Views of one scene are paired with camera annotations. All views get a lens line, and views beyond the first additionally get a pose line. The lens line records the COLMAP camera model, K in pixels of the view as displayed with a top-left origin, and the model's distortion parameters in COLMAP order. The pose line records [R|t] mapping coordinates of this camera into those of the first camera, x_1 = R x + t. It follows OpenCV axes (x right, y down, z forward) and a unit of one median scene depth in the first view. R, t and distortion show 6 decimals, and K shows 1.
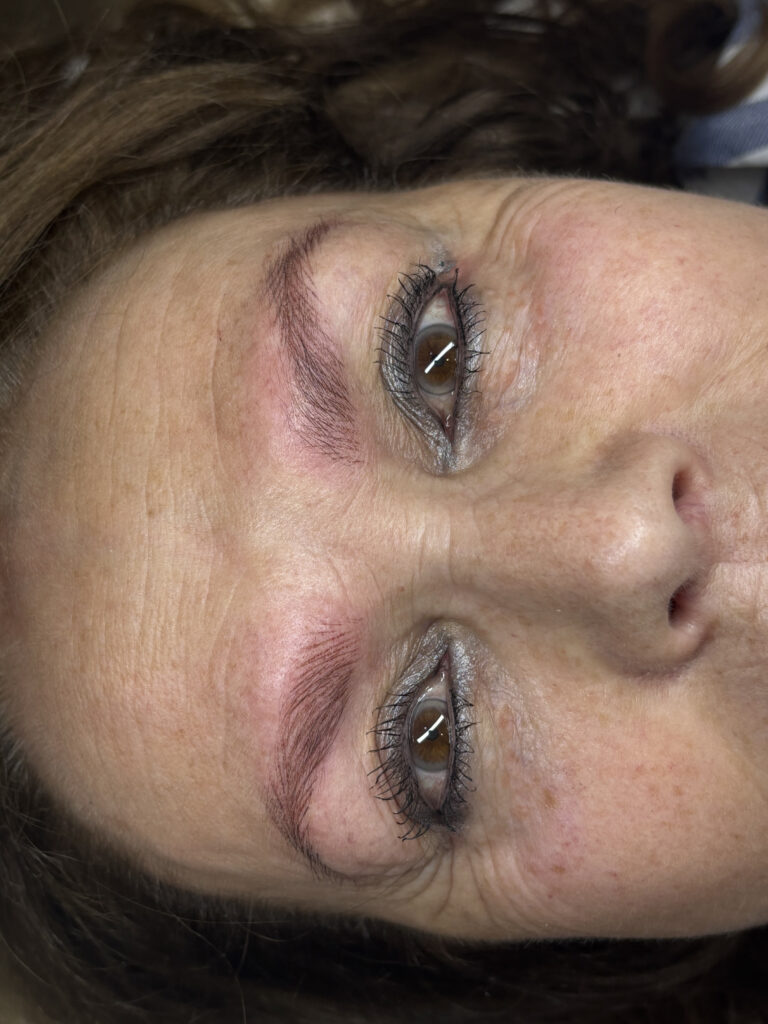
lens RADIAL K [[1449.7, 0, 381.3], [0, 1449.7, 509.1], [0, 0, 1]] dist [0.251544, 0.000000]
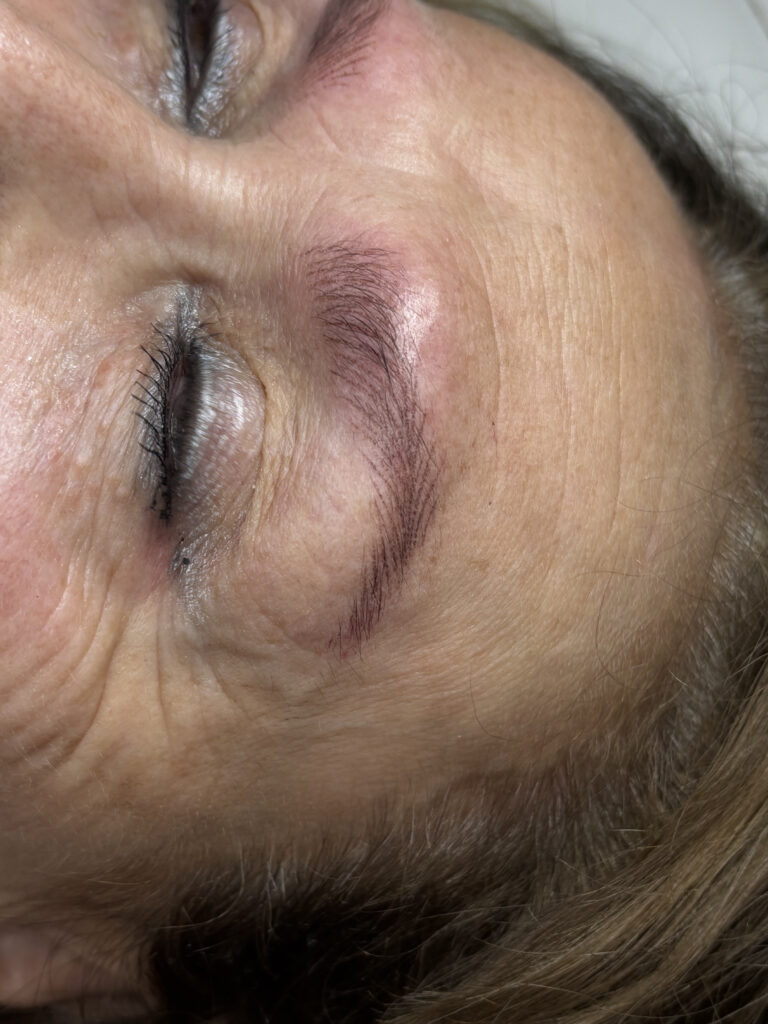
lens RADIAL K [[1449.7, 0, 374.7], [0, 1449.7, 509.7], [0, 0, 1]] dist [0.251544, 0.000000]
pose [[-0.992844, -0.009619, -0.119027, 0.039414], [-0.052958, -0.857908, 0.511068, -0.537690], [-0.107030, 0.513714, 0.851259, 0.392859]]
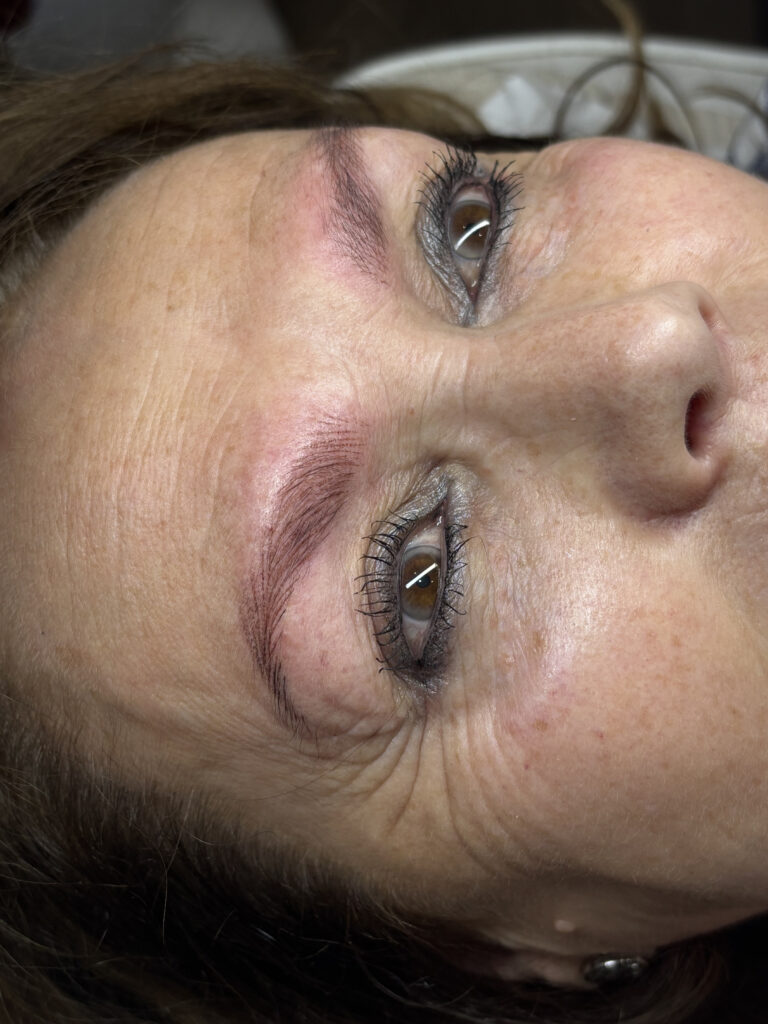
lens RADIAL K [[1449.7, 0, 378.6], [0, 1449.7, 506.6], [0, 0, 1]] dist [0.251544, 0.000000]
pose [[0.990235, 0.138551, 0.015418, -0.014094], [-0.124968, 0.931247, -0.342290, 0.448630], [-0.061783, 0.337021, 0.939468, 0.099116]]
